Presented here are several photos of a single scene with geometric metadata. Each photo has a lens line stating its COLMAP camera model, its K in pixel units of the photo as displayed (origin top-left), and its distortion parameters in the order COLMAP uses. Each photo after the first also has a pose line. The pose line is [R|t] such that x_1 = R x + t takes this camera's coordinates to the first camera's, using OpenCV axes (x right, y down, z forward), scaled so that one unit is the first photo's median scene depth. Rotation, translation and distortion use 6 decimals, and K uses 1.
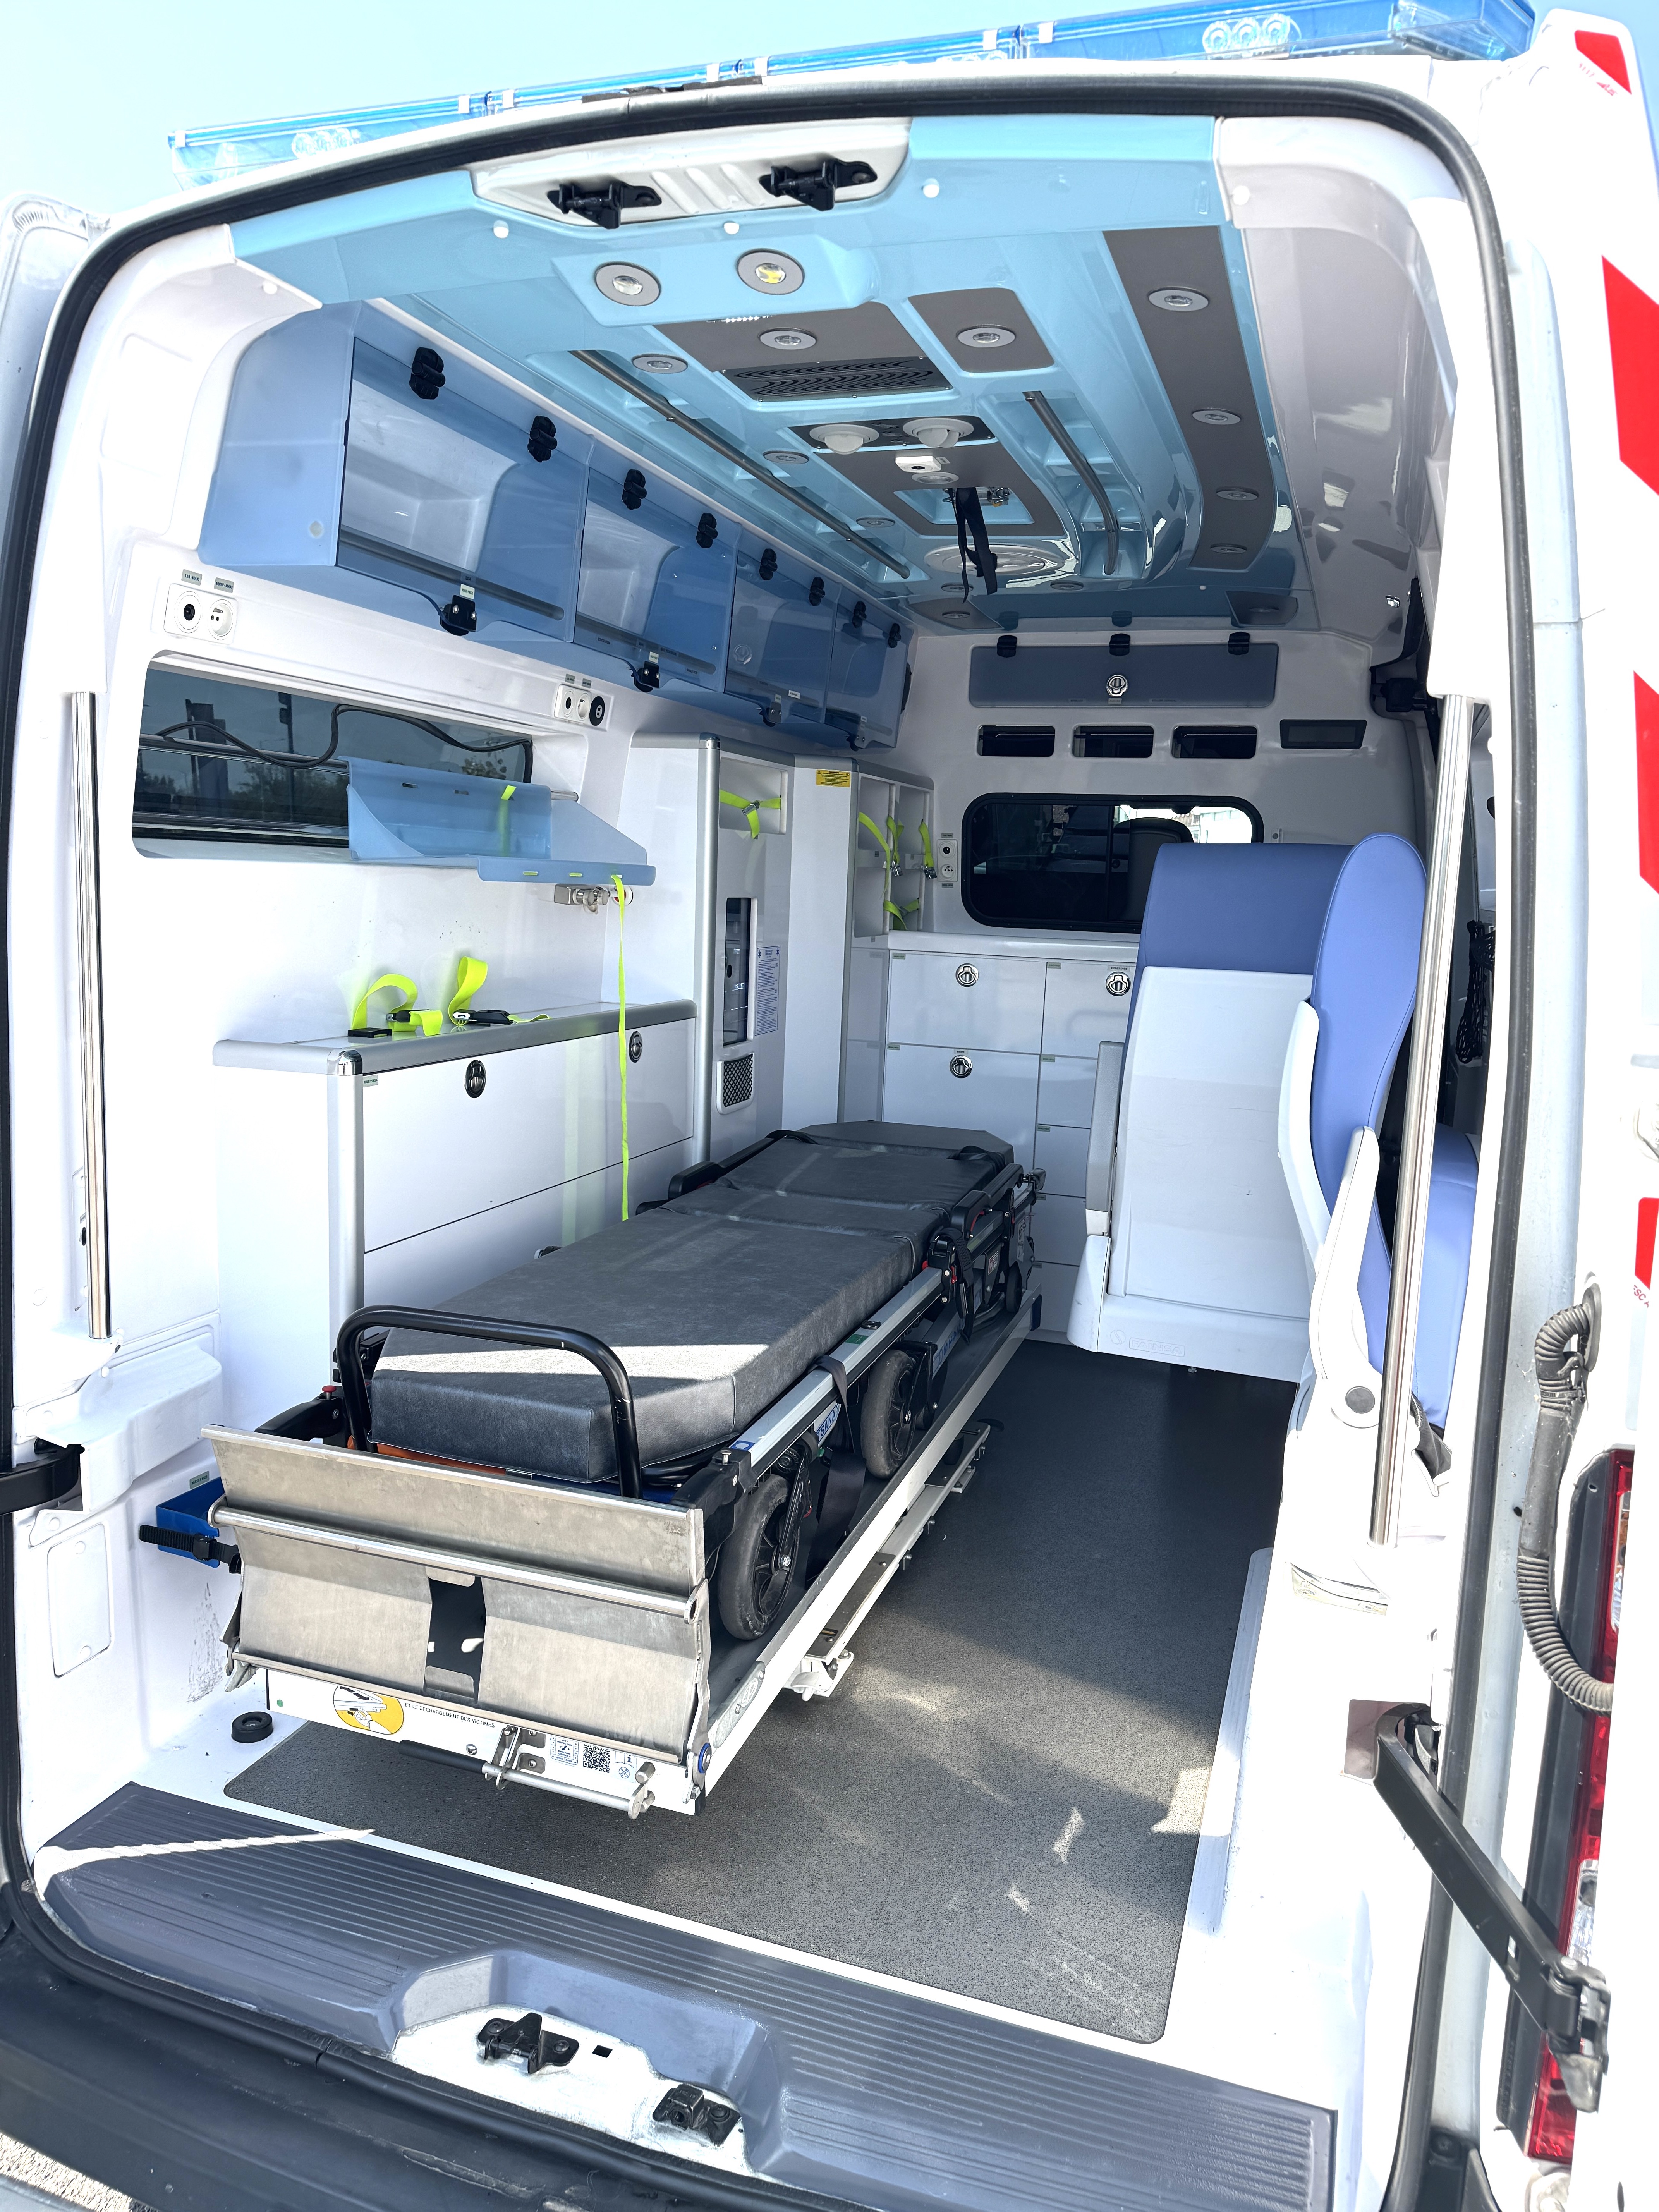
lens RADIAL K [[1585.1, 0, 828.7], [0, 1585.1, 1115.1], [0, 0, 1]] dist [0.041305, -0.040760]
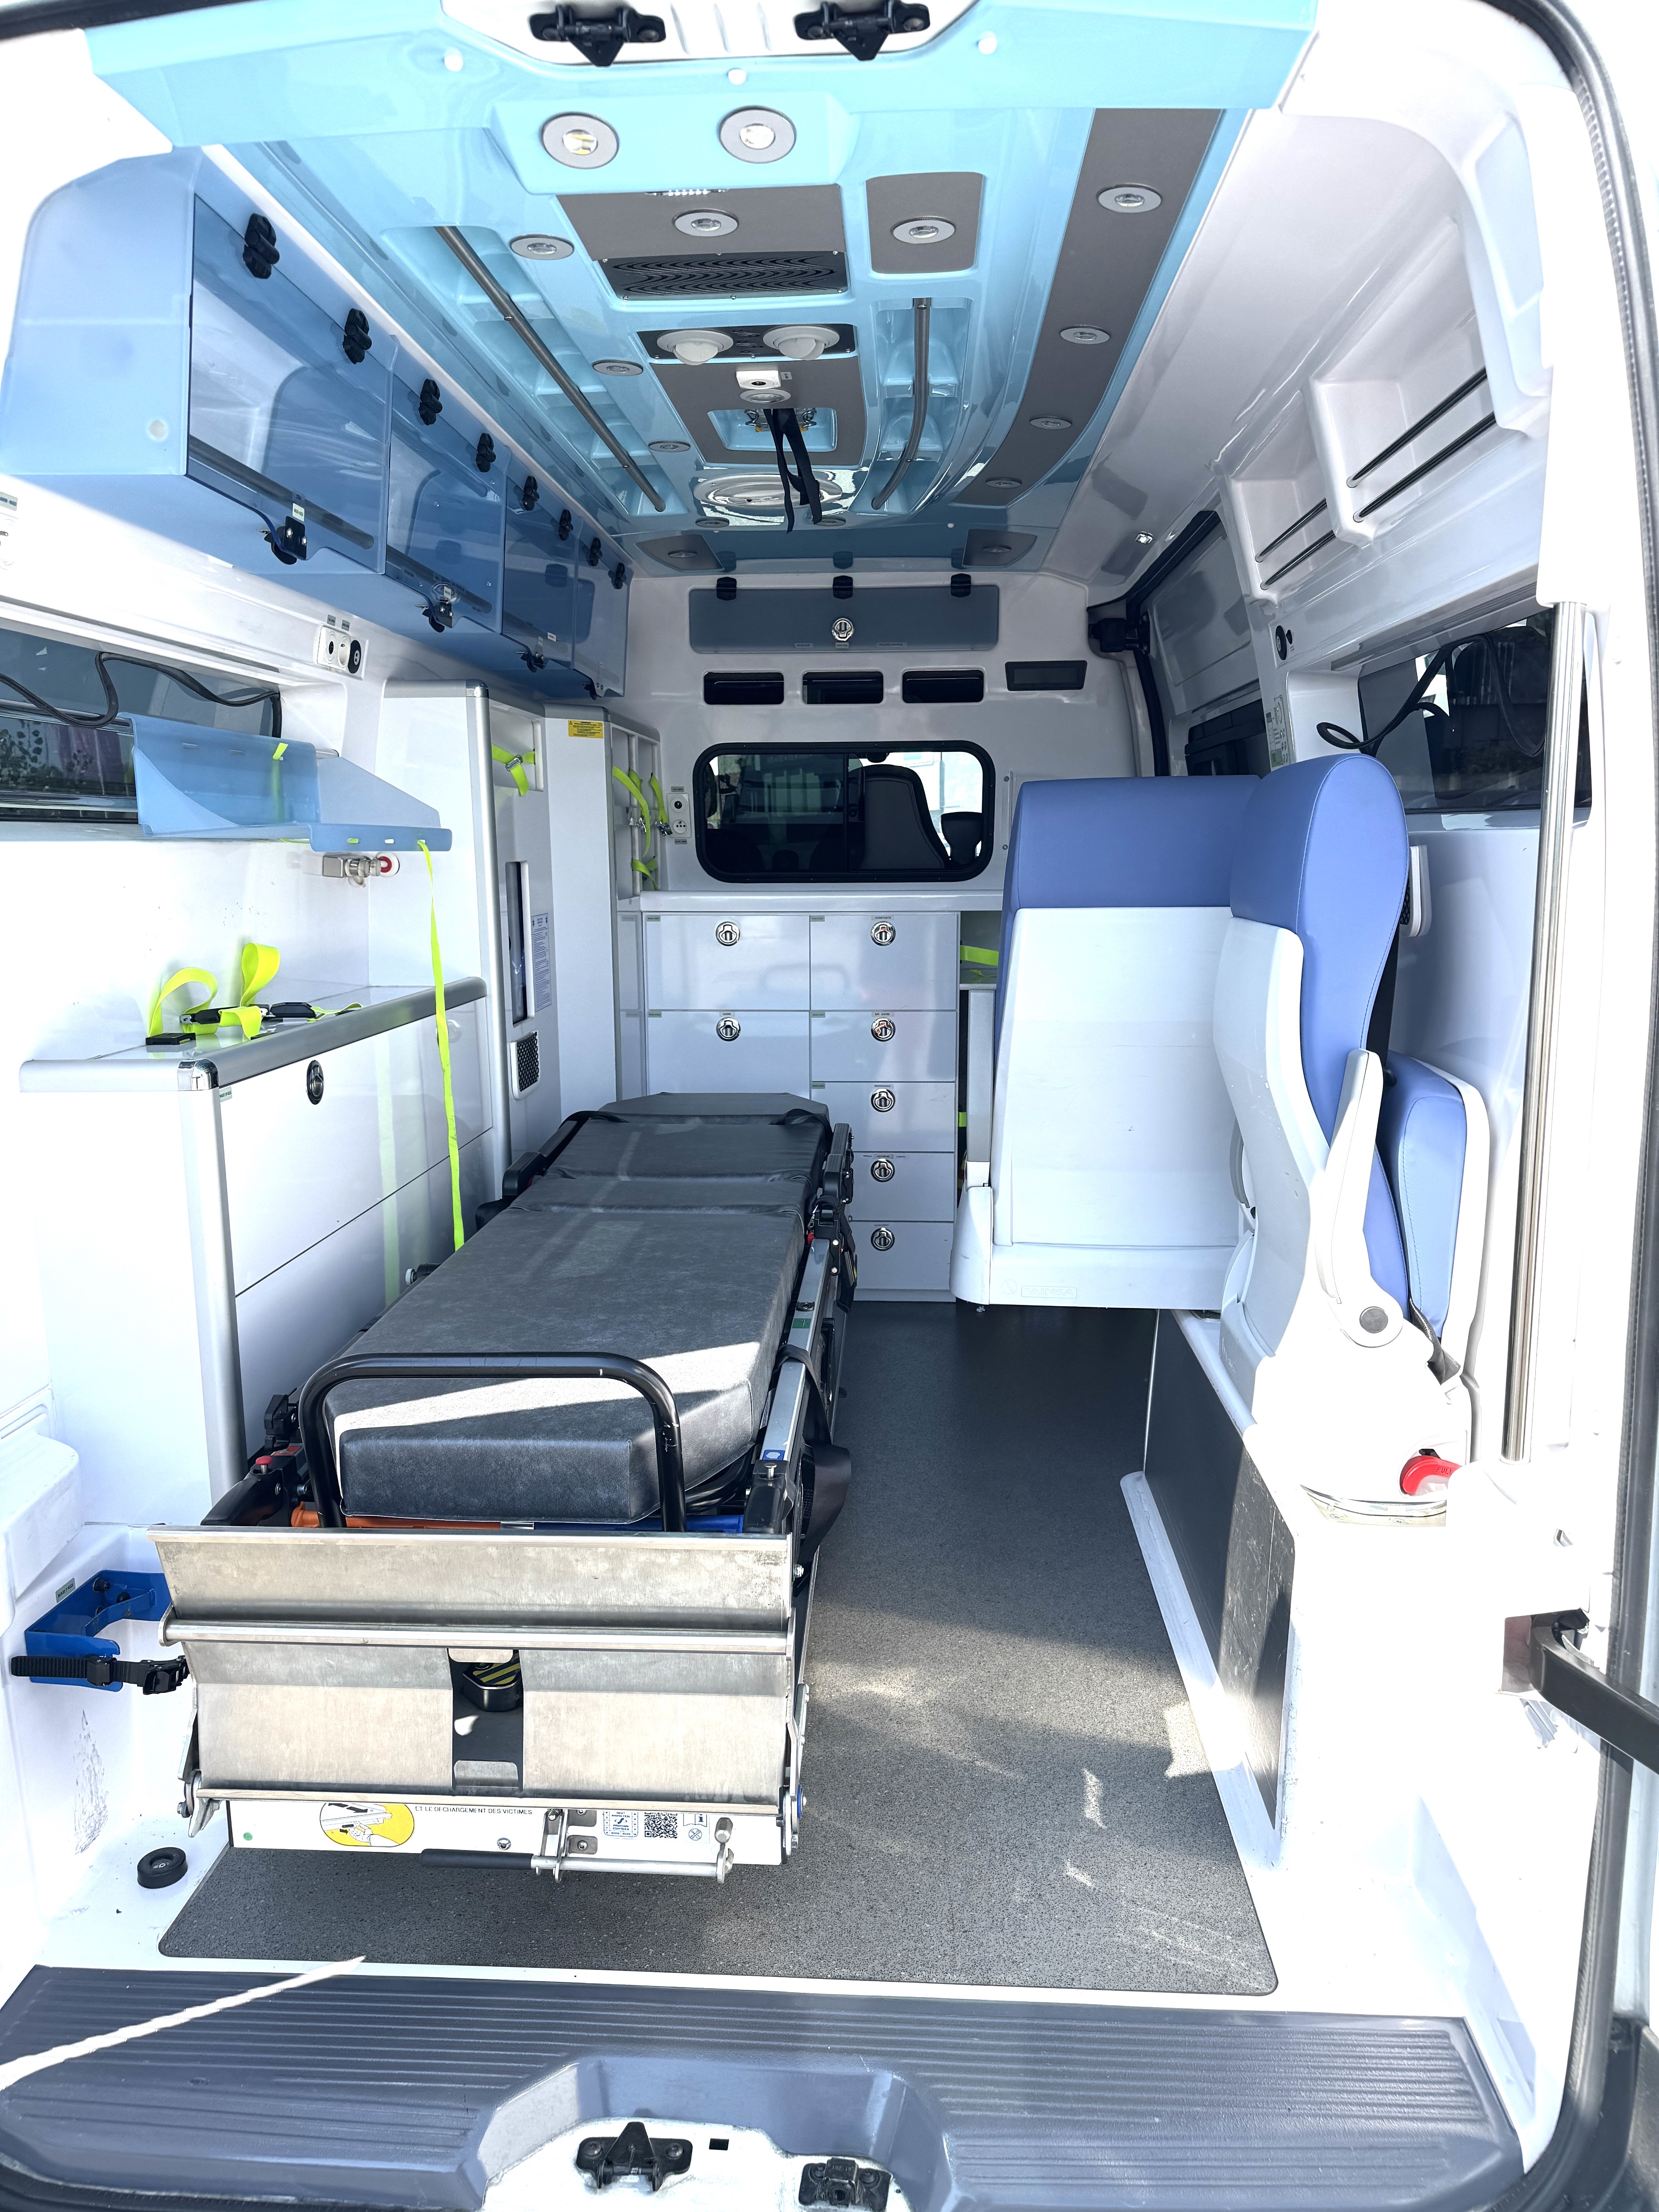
lens RADIAL K [[1585.1, 0, 829.0], [0, 1585.1, 1118.9], [0, 0, 1]] dist [0.041305, -0.040760]
pose [[0.961892, -0.092759, 0.257216, -0.210071], [0.086061, 0.995595, 0.037203, -0.013137], [-0.259534, -0.013649, 0.965638, 0.099919]]
